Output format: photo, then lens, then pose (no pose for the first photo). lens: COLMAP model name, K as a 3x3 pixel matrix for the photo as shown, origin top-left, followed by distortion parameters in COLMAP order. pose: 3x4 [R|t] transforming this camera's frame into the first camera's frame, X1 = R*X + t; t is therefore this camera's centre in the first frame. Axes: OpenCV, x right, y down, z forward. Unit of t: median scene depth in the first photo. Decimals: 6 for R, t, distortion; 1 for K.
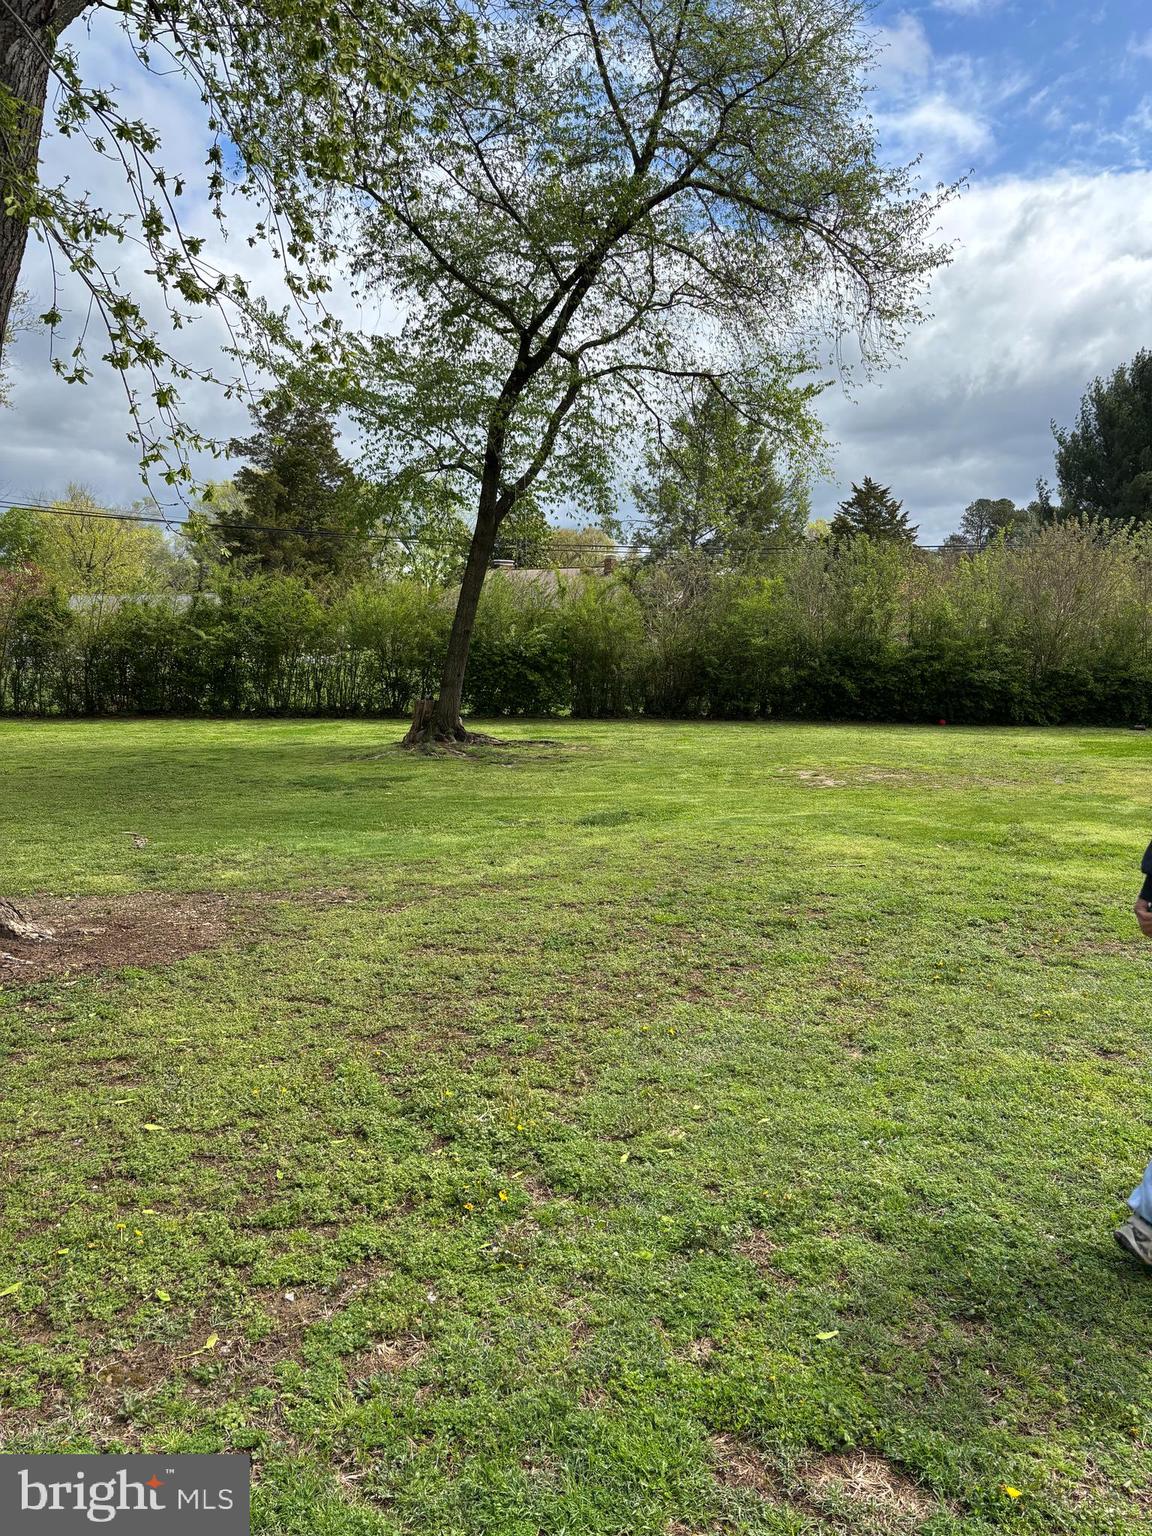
lens RADIAL K [[1154.4, 0, 567.7], [0, 1154.4, 763.2], [0, 0, 1]] dist [0.045060, -0.043821]
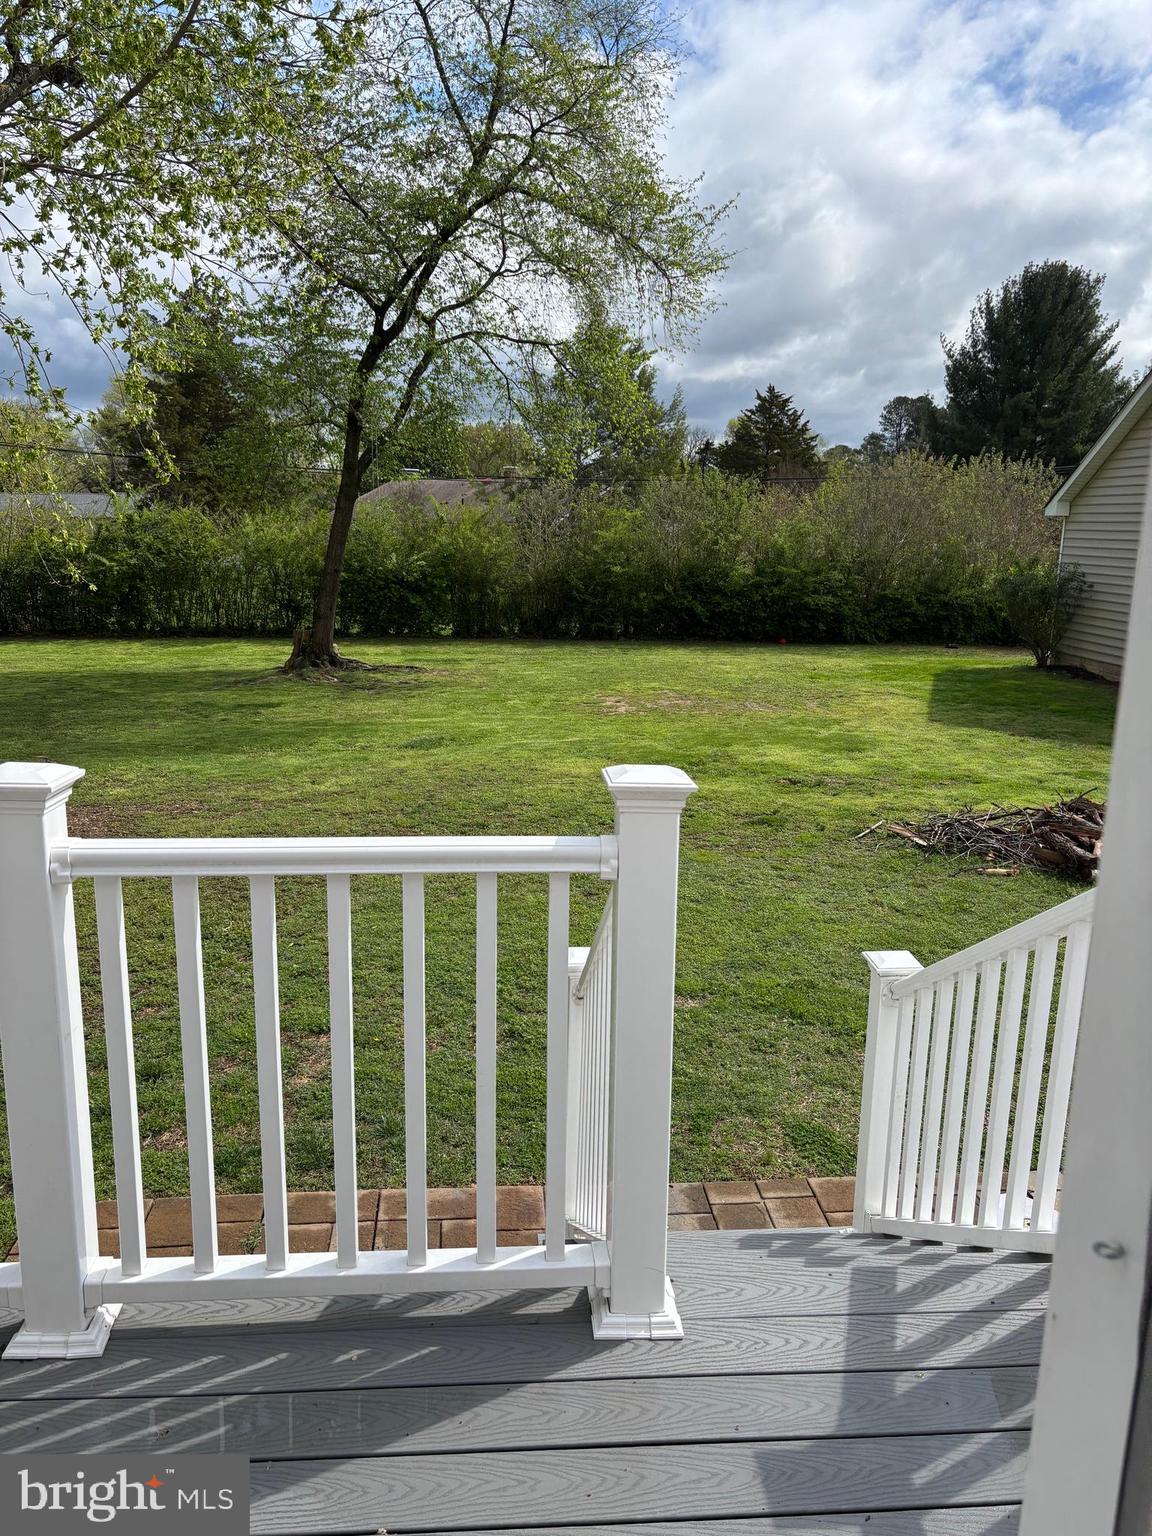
lens RADIAL K [[1154.4, 0, 542.0], [0, 1154.4, 775.5], [0, 0, 1]] dist [0.045060, -0.043821]
pose [[0.999231, -0.004885, 0.038910, 0.047450], [0.001024, 0.995123, 0.098638, -0.017244], [-0.039202, -0.098522, 0.994362, -0.113227]]
